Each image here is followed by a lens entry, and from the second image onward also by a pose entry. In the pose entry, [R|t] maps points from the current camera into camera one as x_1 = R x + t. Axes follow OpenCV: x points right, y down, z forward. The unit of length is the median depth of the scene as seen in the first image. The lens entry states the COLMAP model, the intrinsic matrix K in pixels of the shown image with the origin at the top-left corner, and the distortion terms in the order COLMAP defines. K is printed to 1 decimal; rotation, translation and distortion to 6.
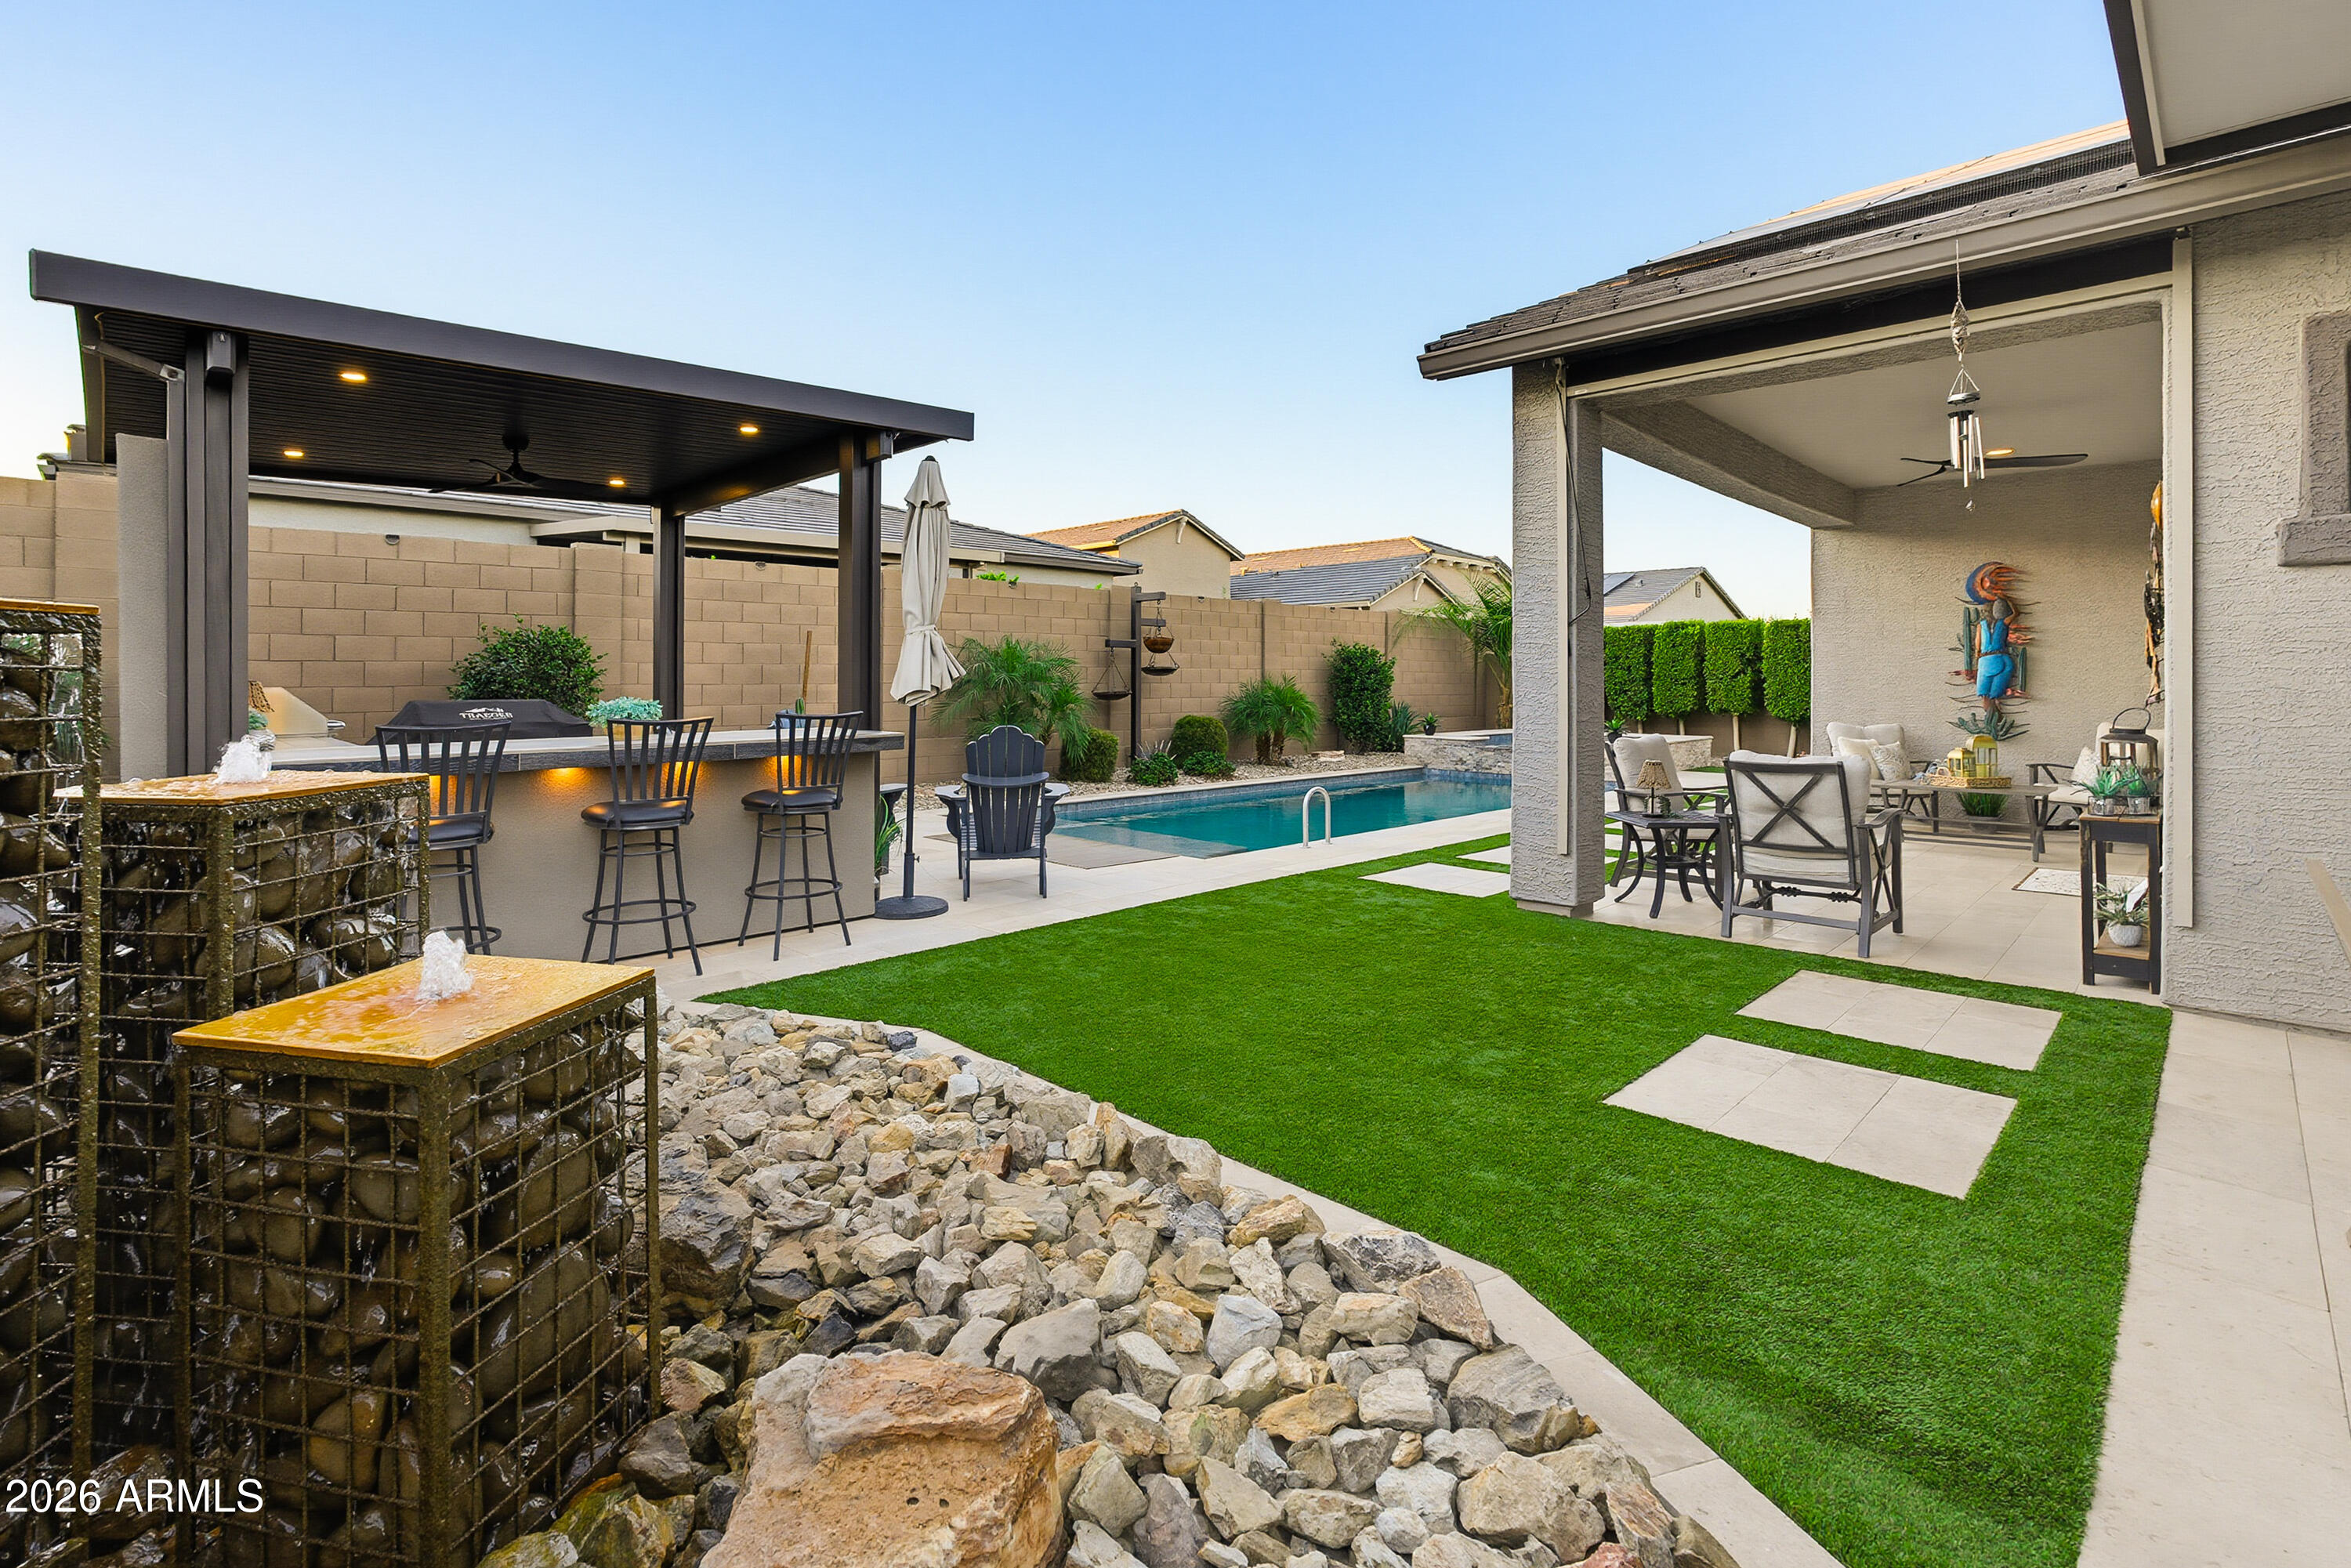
lens RADIAL K [[1064.2, 0, 1173.3], [0, 1064.2, 683.6], [0, 0, 1]] dist [-0.011729, 0.000980]
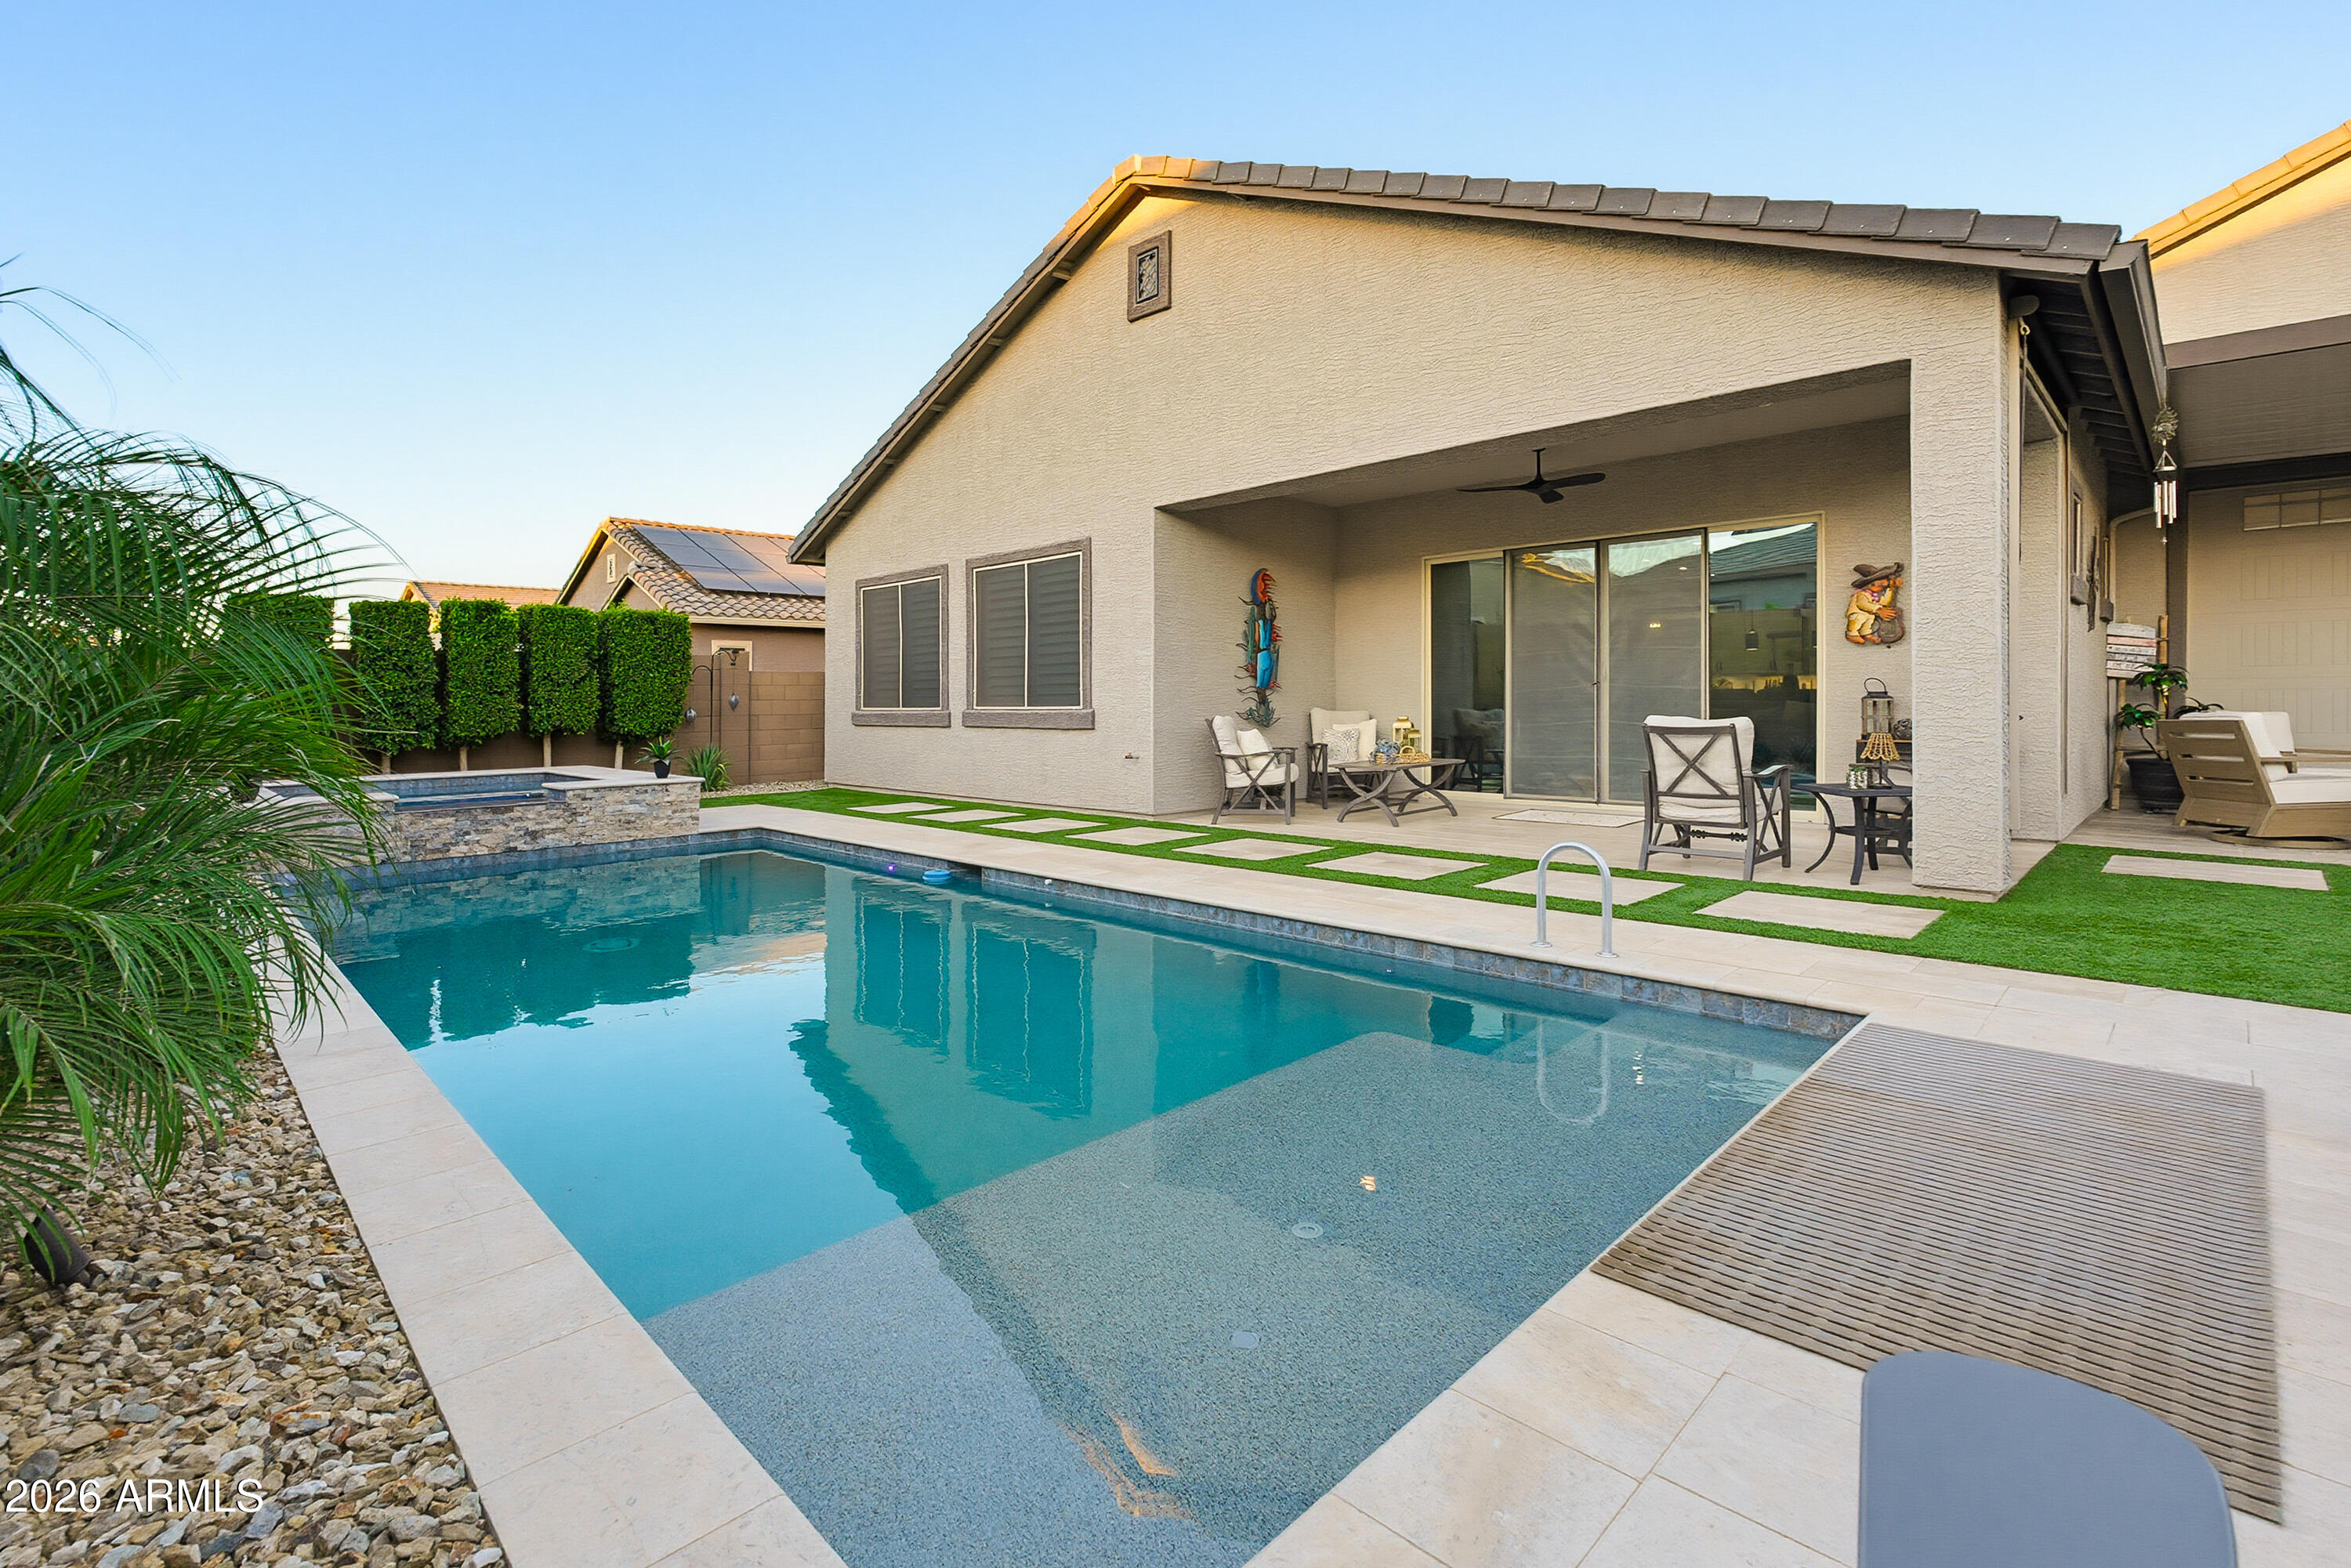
lens RADIAL K [[1068.4, 0, 1161.7], [0, 1068.4, 693.1], [0, 0, 1]] dist [-0.027451, 0.001351]
pose [[0.007205, 0.001491, 0.999973, -0.355958], [0.016138, 0.999868, -0.001607, 0.016662], [-0.999844, 0.016149, 0.007180, 1.078214]]
